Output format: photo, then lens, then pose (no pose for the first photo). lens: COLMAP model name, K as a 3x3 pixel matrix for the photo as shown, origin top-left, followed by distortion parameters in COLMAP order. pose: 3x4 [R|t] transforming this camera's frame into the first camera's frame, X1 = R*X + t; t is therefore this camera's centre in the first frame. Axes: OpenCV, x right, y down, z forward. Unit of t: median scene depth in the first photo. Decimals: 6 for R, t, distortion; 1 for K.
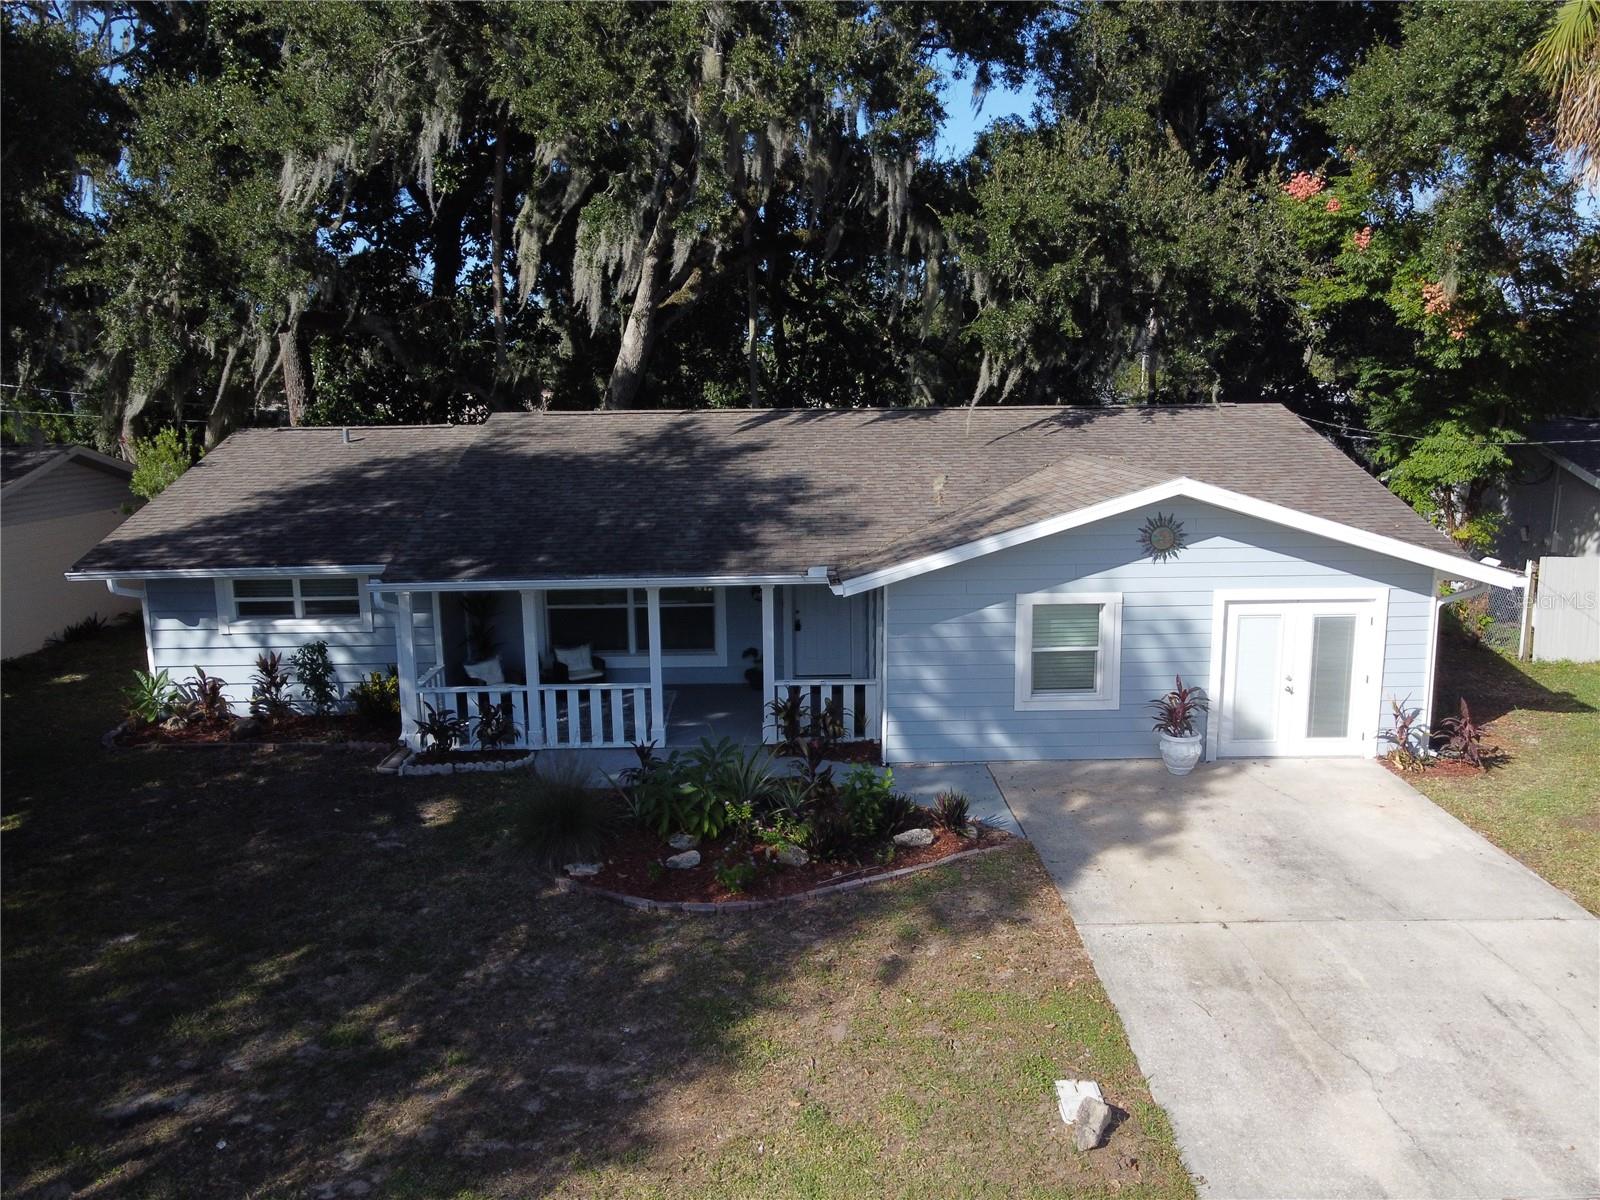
lens RADIAL K [[1223.8, 0, 797.1], [0, 1223.8, 597.7], [0, 0, 1]] dist [0.009467, 0.012306]
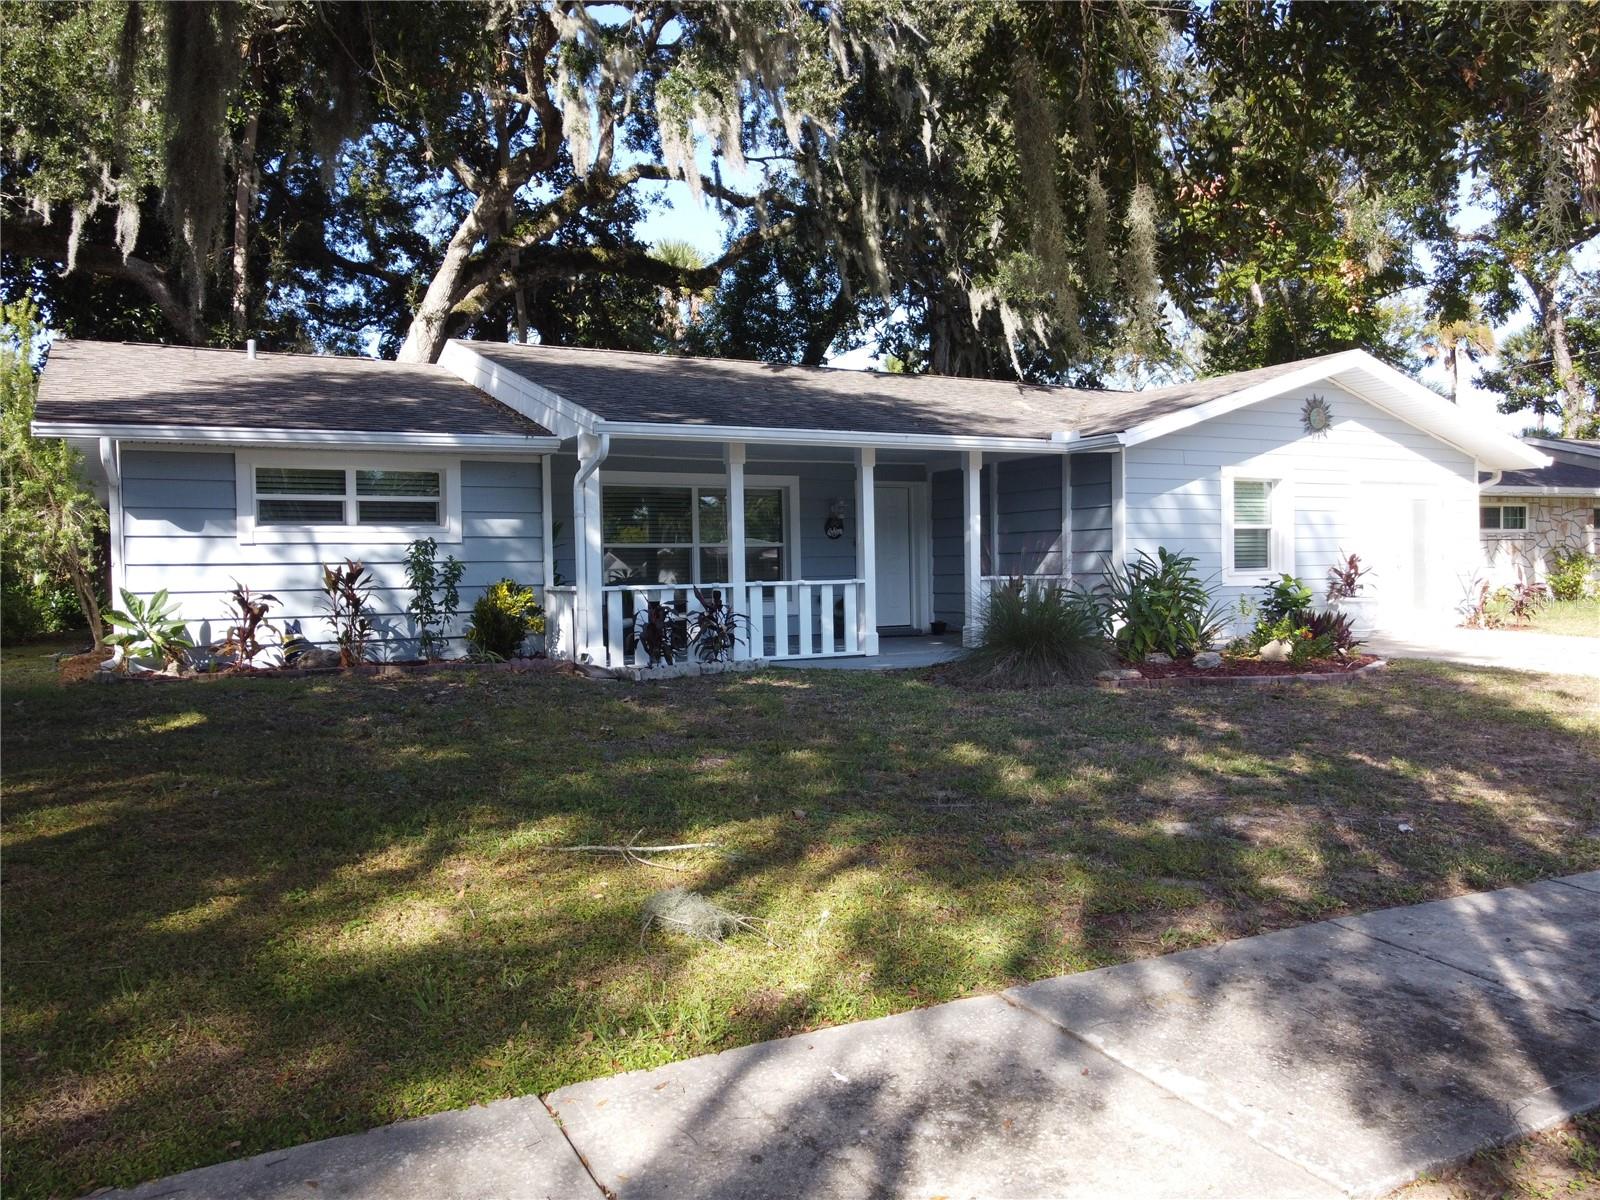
lens RADIAL K [[1223.8, 0, 797.1], [0, 1223.8, 597.7], [0, 0, 1]] dist [0.009467, 0.012306]
pose [[0.876417, -0.010277, 0.481443, -0.598751], [0.092799, 0.984637, -0.147912, 0.215238], [-0.472527, 0.174310, 0.863907, 0.308595]]
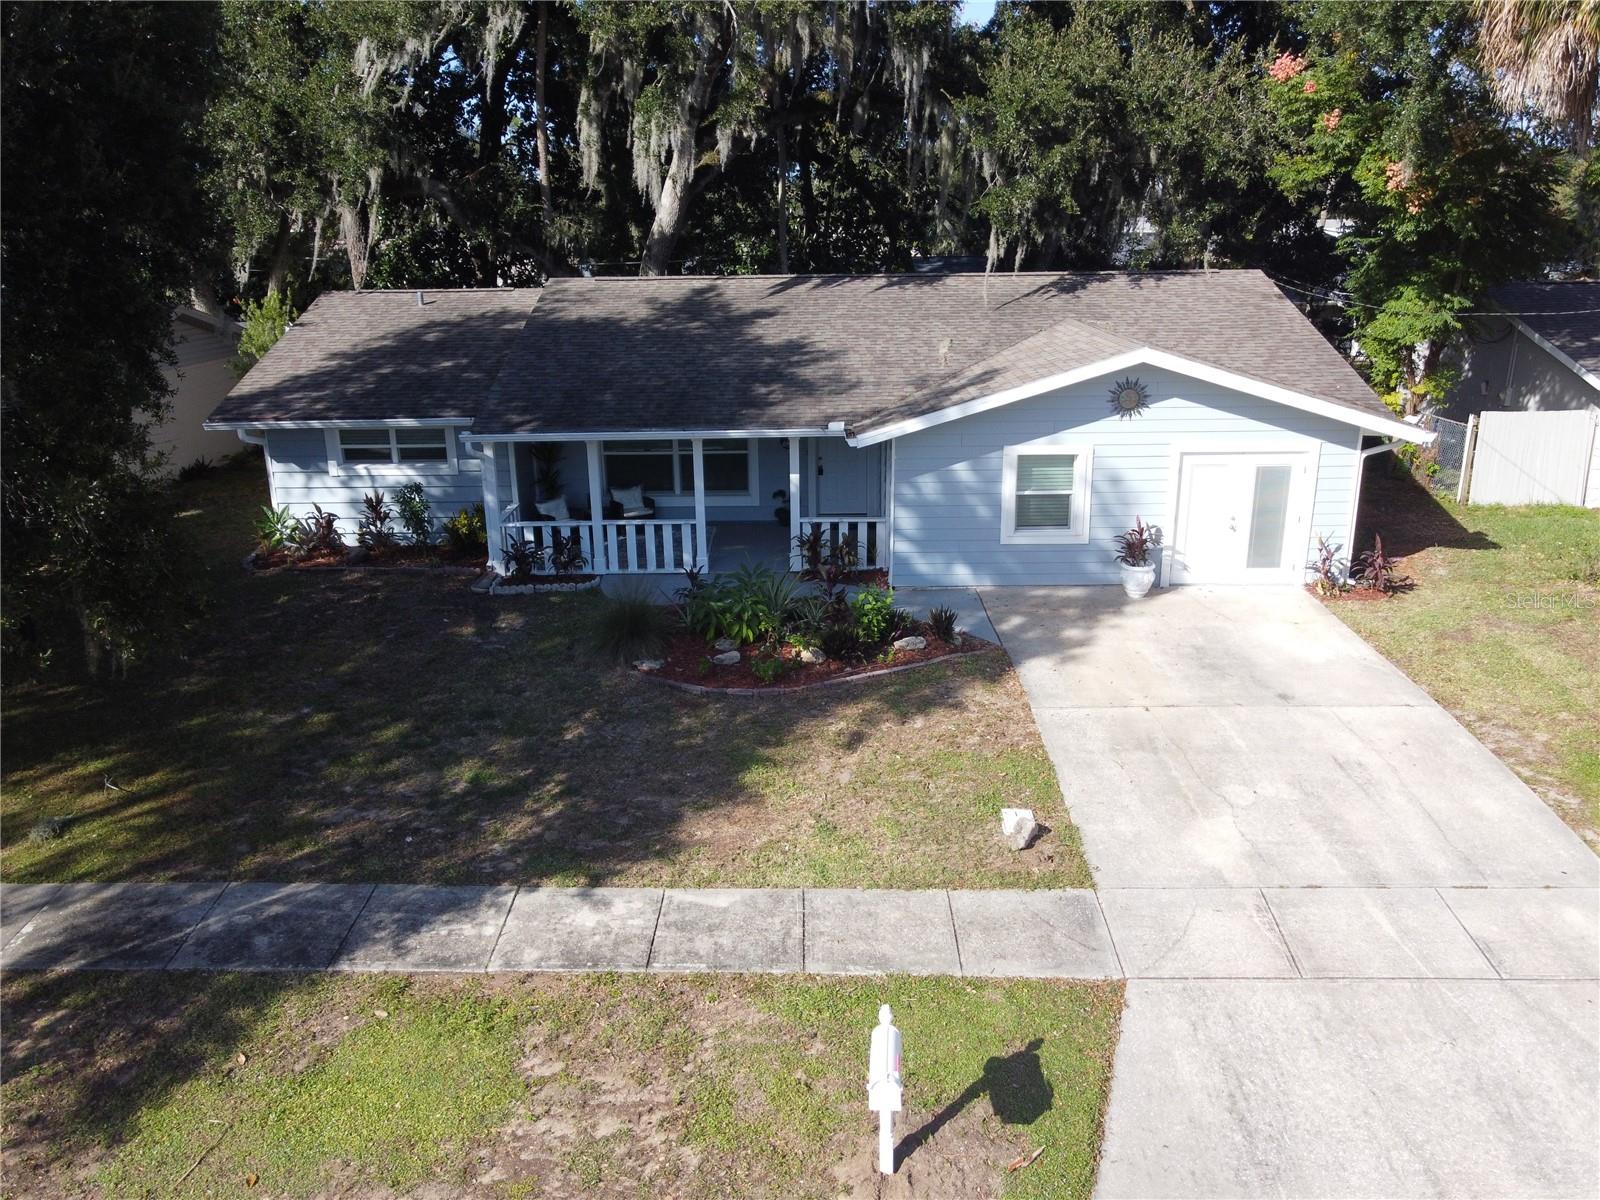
lens RADIAL K [[1223.8, 0, 797.1], [0, 1223.8, 597.7], [0, 0, 1]] dist [0.009467, 0.012306]
pose [[0.999722, 0.006909, -0.022563, 0.006462], [-0.003910, 0.991456, 0.130384, -0.010995], [0.023271, -0.130260, 0.991207, -0.195990]]
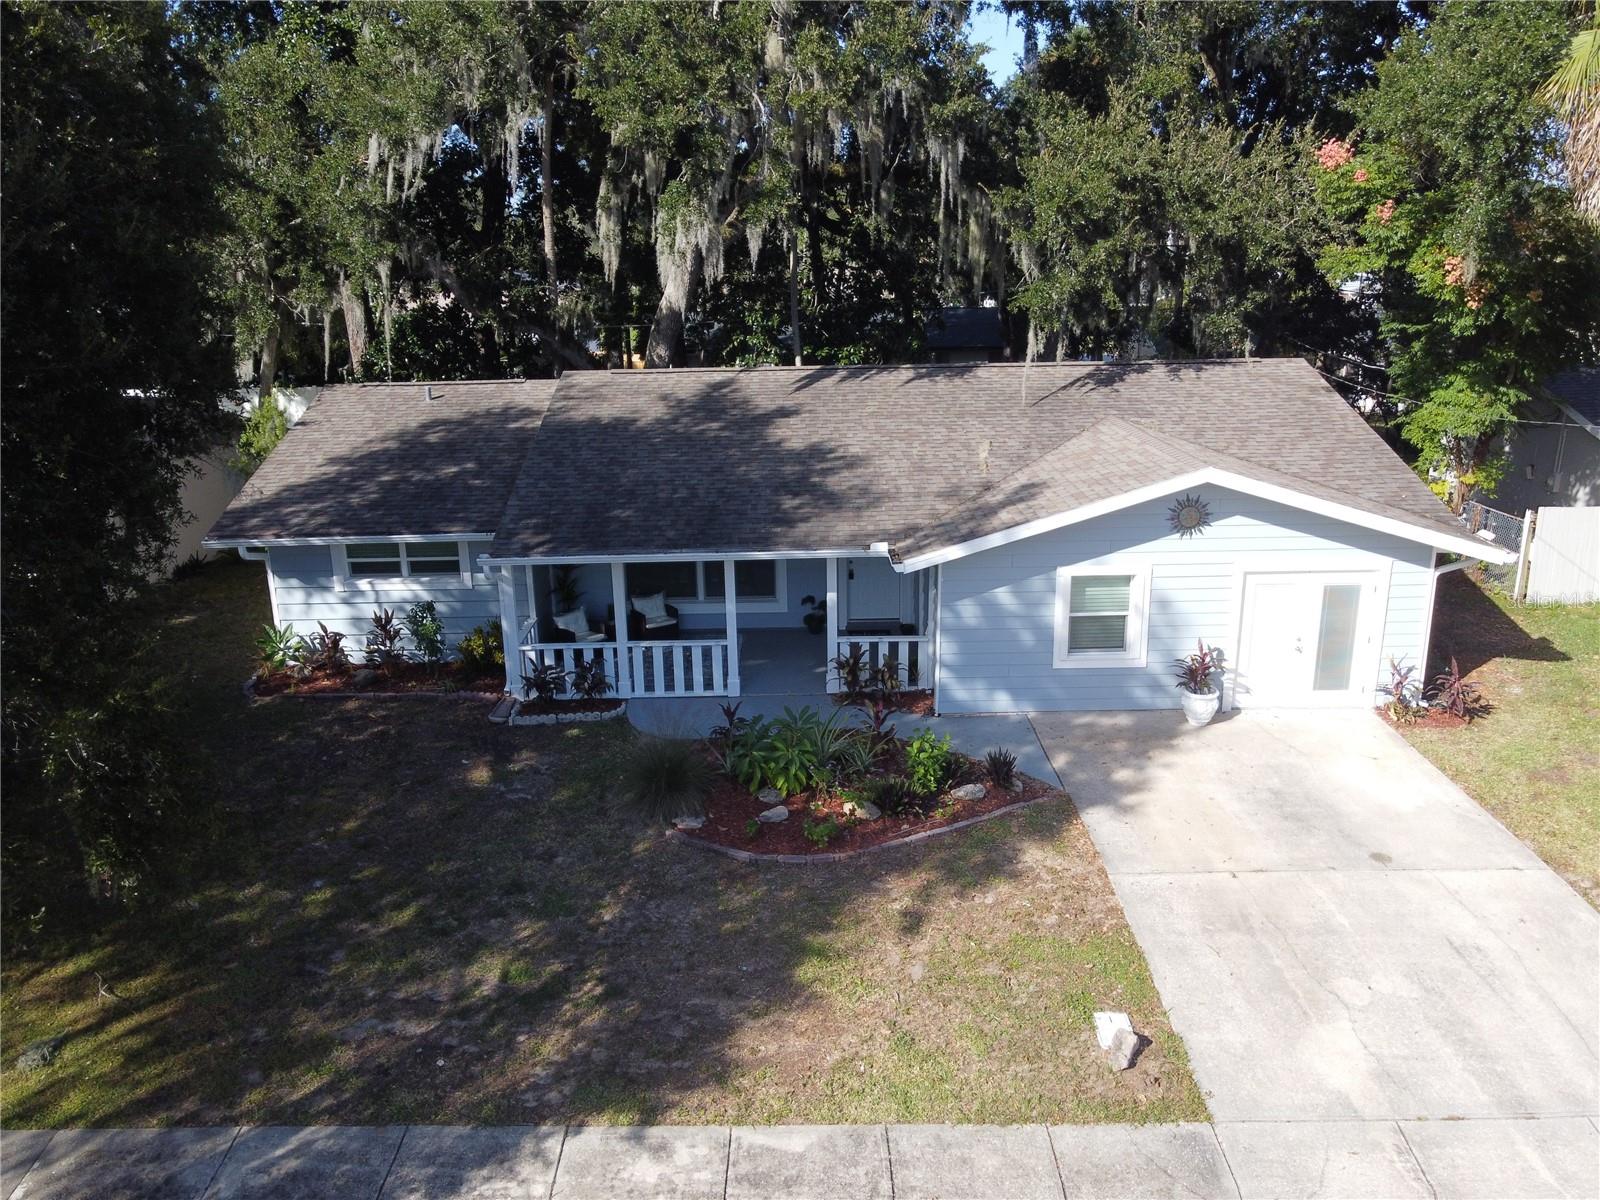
lens RADIAL K [[1223.8, 0, 797.1], [0, 1223.8, 597.7], [0, 0, 1]] dist [0.009467, 0.012306]
pose [[0.999926, -0.002554, -0.011880, -0.044074], [0.003824, 0.994124, 0.108182, -0.094706], [0.011534, -0.108219, 0.994060, -0.115403]]
